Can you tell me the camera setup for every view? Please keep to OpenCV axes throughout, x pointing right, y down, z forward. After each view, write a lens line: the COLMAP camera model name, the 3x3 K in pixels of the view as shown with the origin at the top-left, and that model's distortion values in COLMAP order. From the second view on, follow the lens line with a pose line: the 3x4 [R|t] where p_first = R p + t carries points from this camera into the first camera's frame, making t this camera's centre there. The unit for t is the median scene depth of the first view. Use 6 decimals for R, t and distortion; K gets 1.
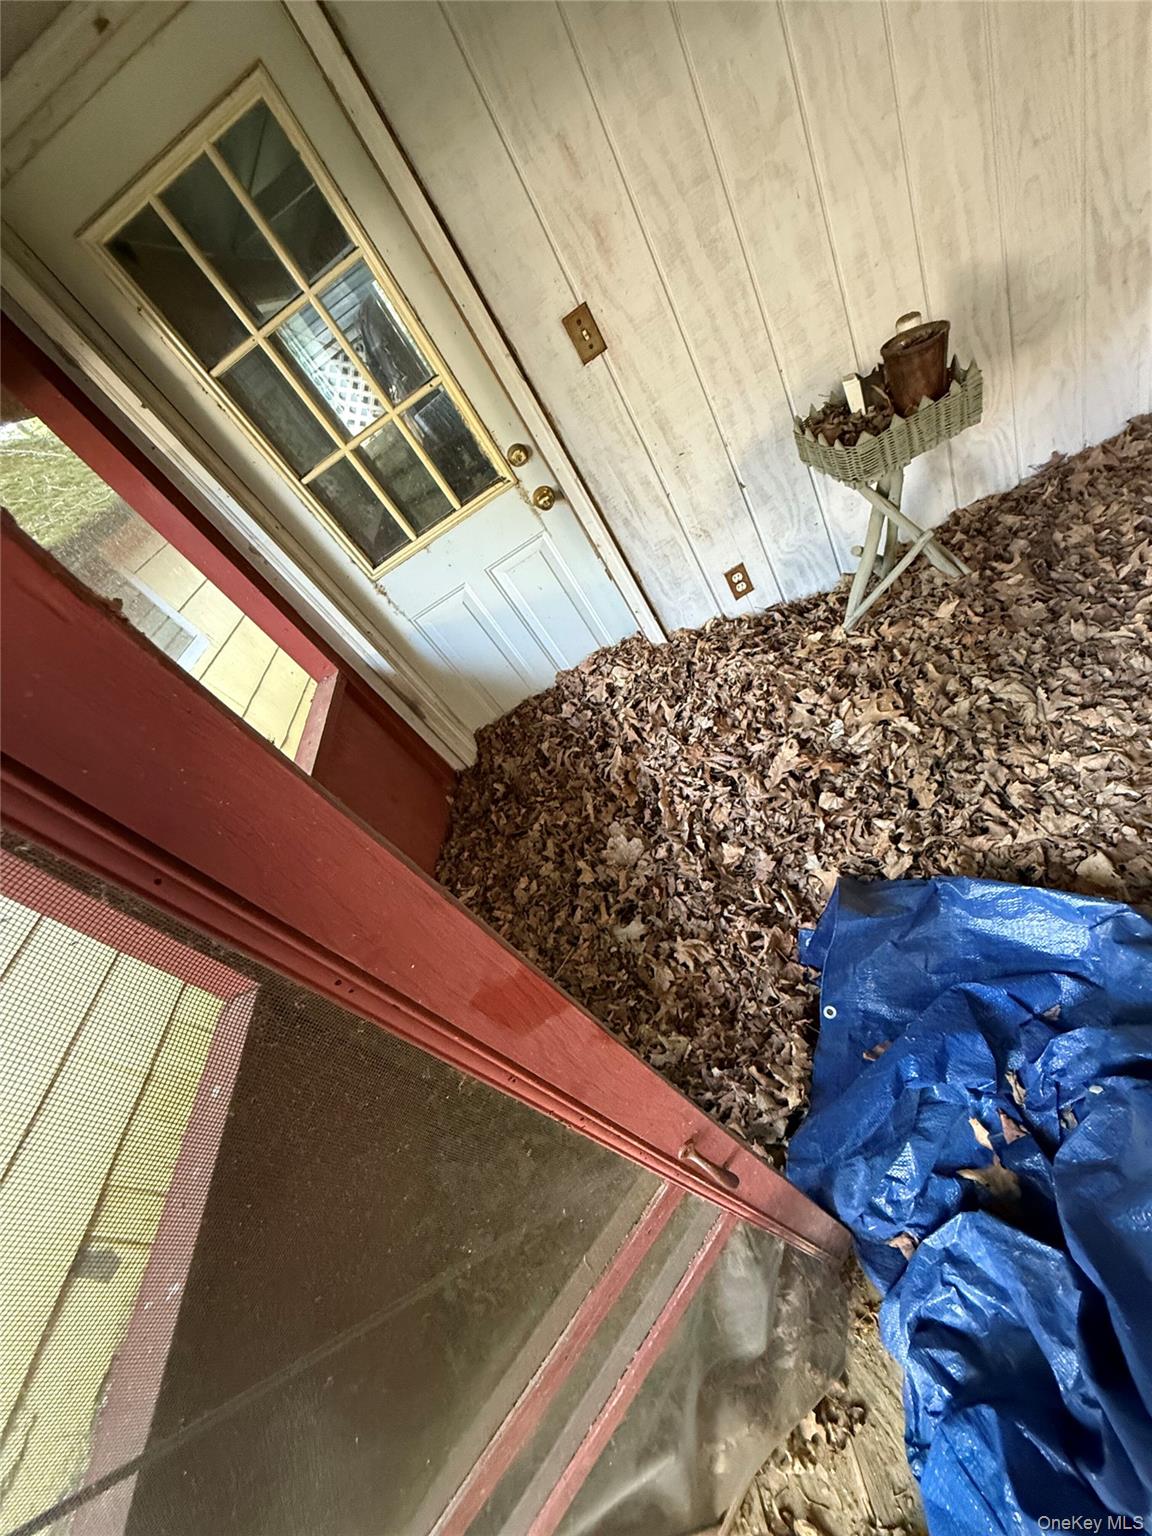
lens RADIAL K [[612.5, 0, 579.2], [0, 612.5, 764.3], [0, 0, 1]] dist [-0.001063, 0.000245]
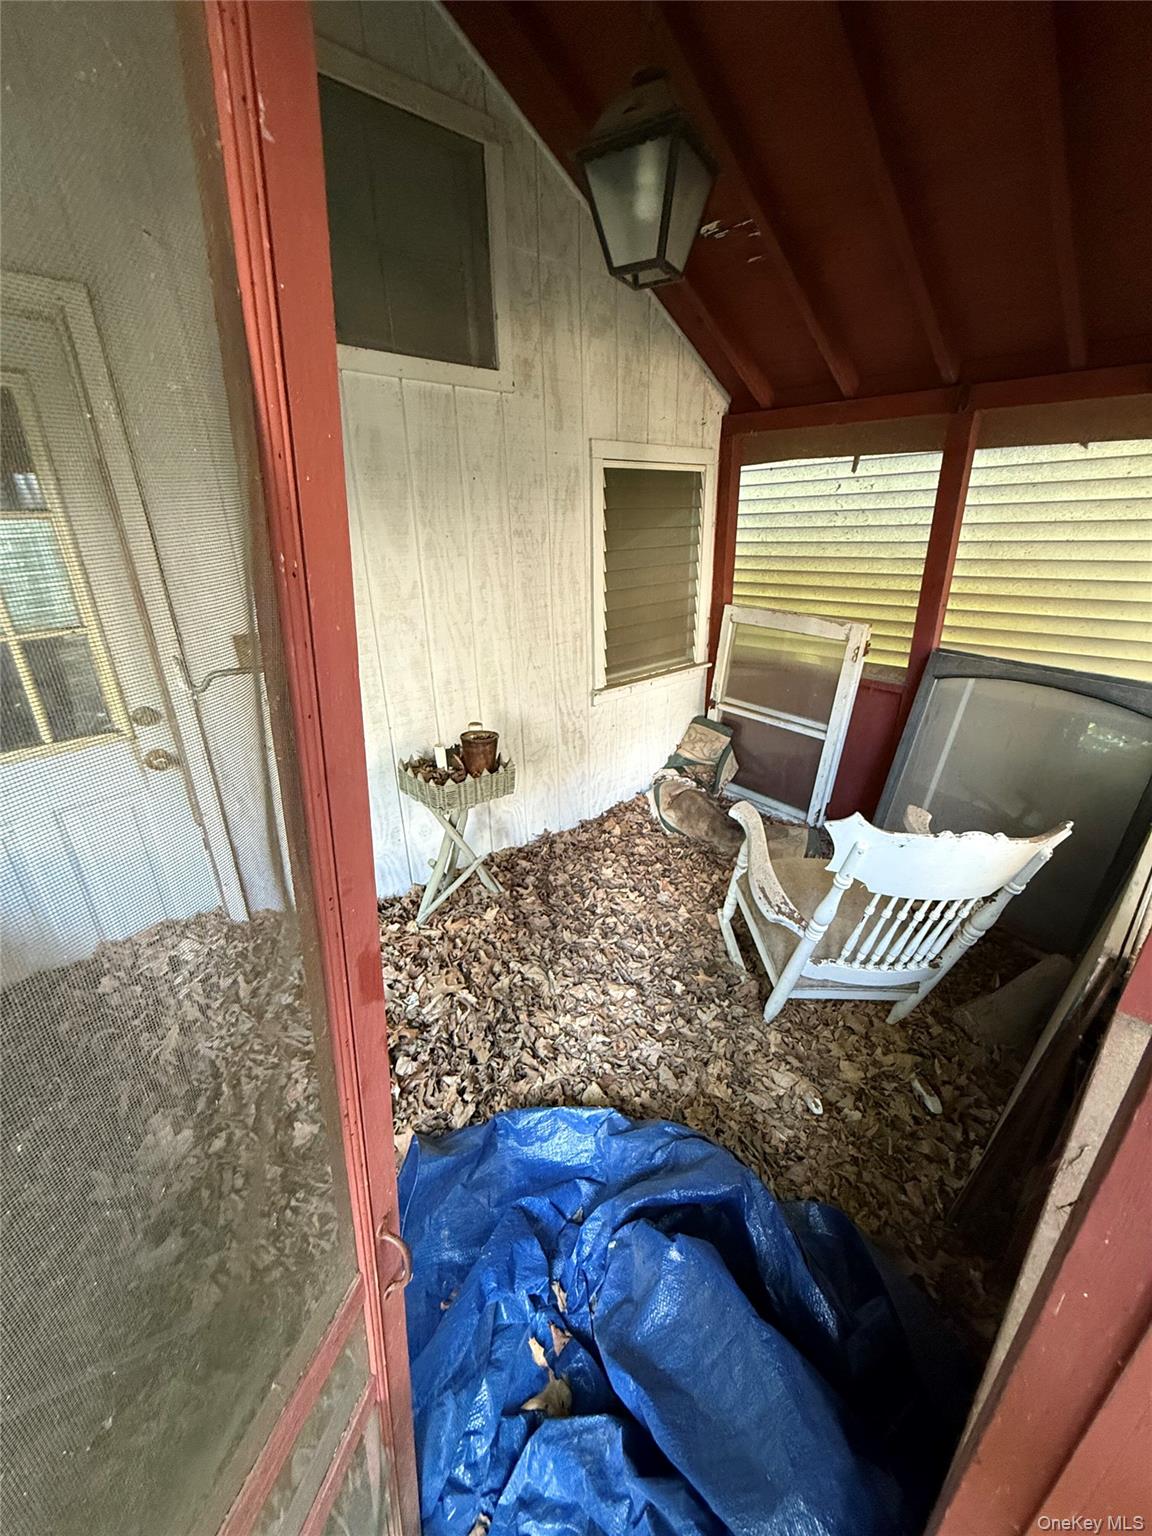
lens RADIAL K [[612.5, 0, 577.0], [0, 612.5, 765.2], [0, 0, 1]] dist [-0.001063, 0.000245]
pose [[0.751367, 0.282042, 0.596573, -0.170194], [0.067971, 0.866169, -0.495106, 0.156811], [-0.656374, 0.412556, 0.631641, -0.125867]]
